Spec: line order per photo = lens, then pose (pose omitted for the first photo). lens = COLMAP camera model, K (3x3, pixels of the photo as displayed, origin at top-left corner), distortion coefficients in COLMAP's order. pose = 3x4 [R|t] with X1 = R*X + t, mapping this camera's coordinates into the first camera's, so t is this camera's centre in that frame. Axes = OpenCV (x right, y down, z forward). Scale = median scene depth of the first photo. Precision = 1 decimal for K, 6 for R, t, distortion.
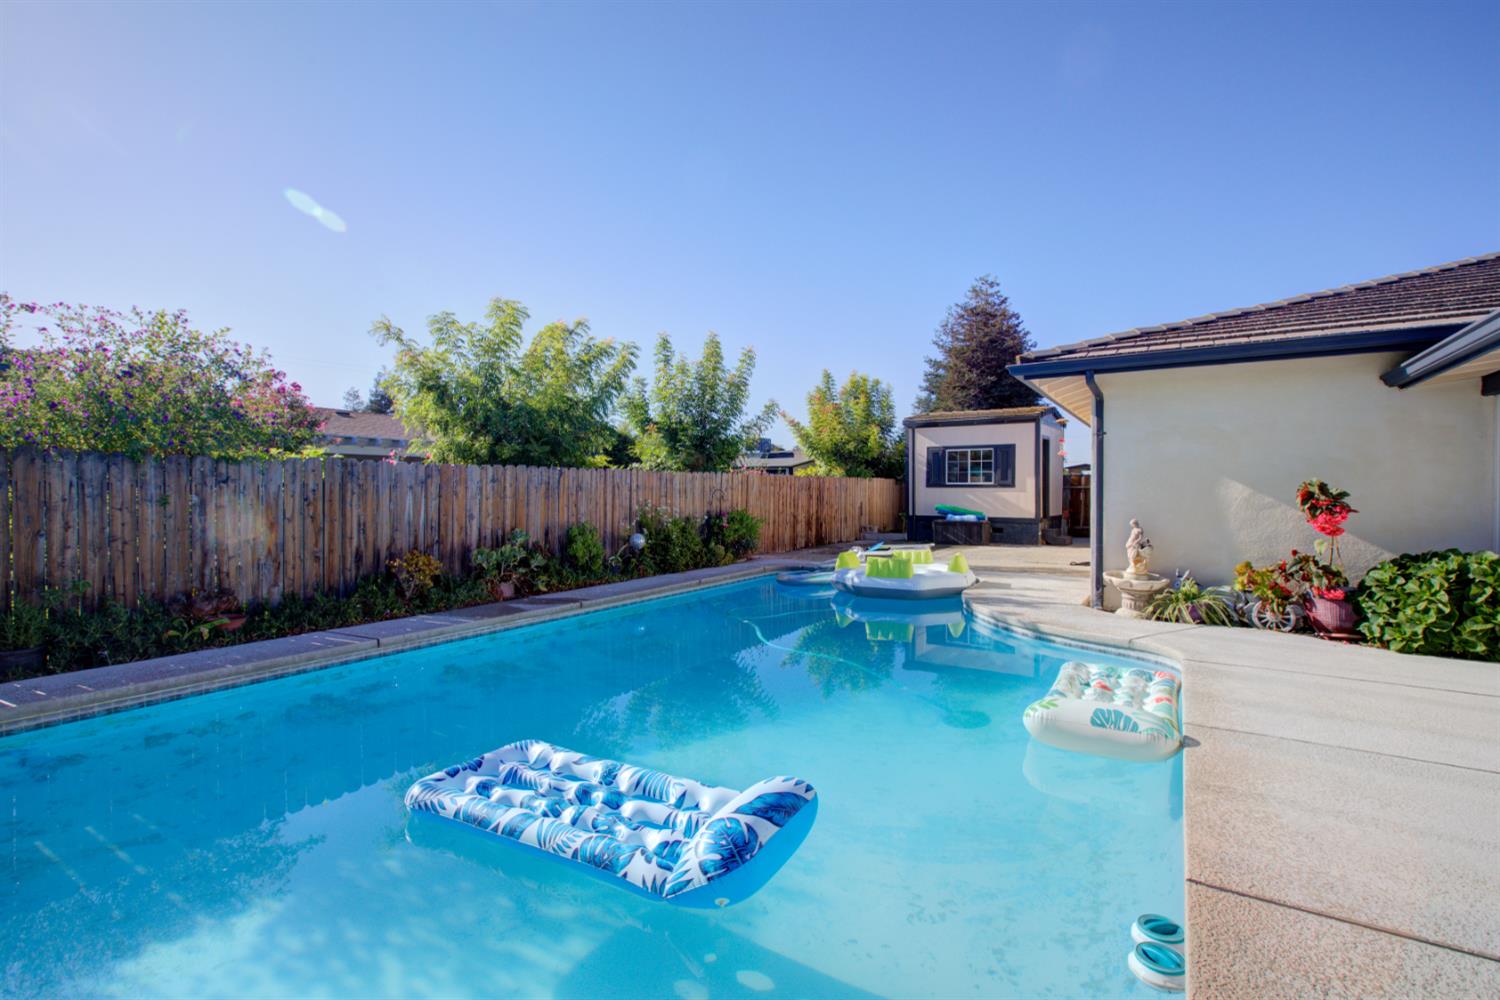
lens RADIAL K [[691.8, 0, 753.6], [0, 691.8, 498.2], [0, 0, 1]] dist [-0.005072, 0.000651]
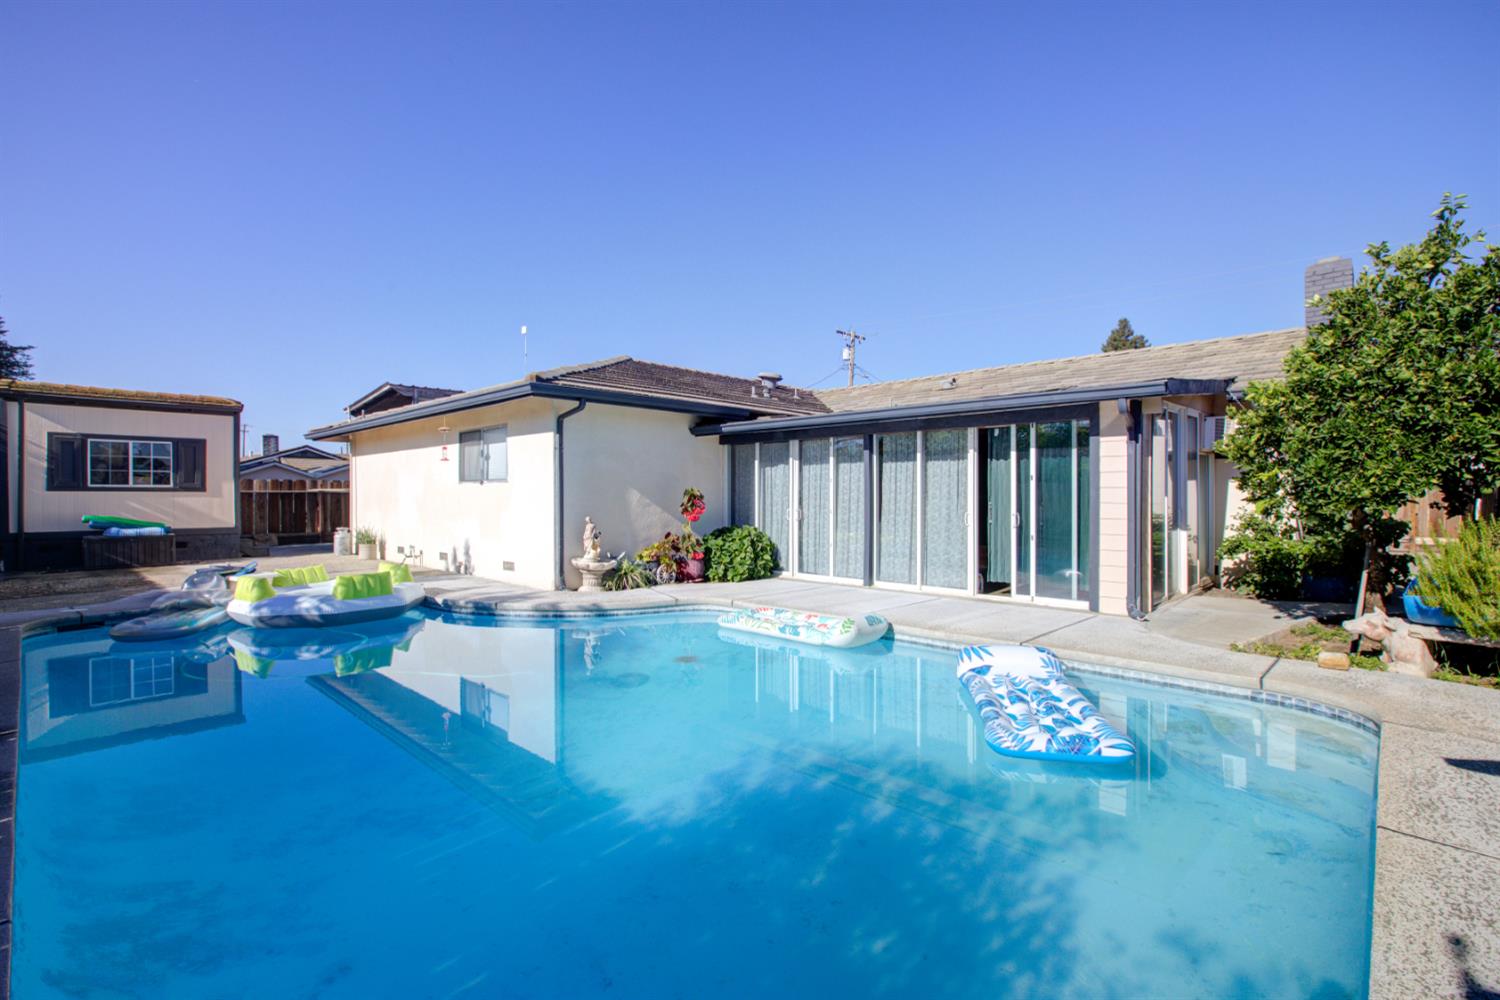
lens RADIAL K [[675.8, 0, 745.0], [0, 675.8, 498.8], [0, 0, 1]] dist [-0.002576, 0.000415]
pose [[0.218335, -0.006871, 0.975850, -0.606282], [0.012468, 0.999913, 0.004251, -0.004894], [-0.975794, 0.011239, 0.218402, 0.426553]]
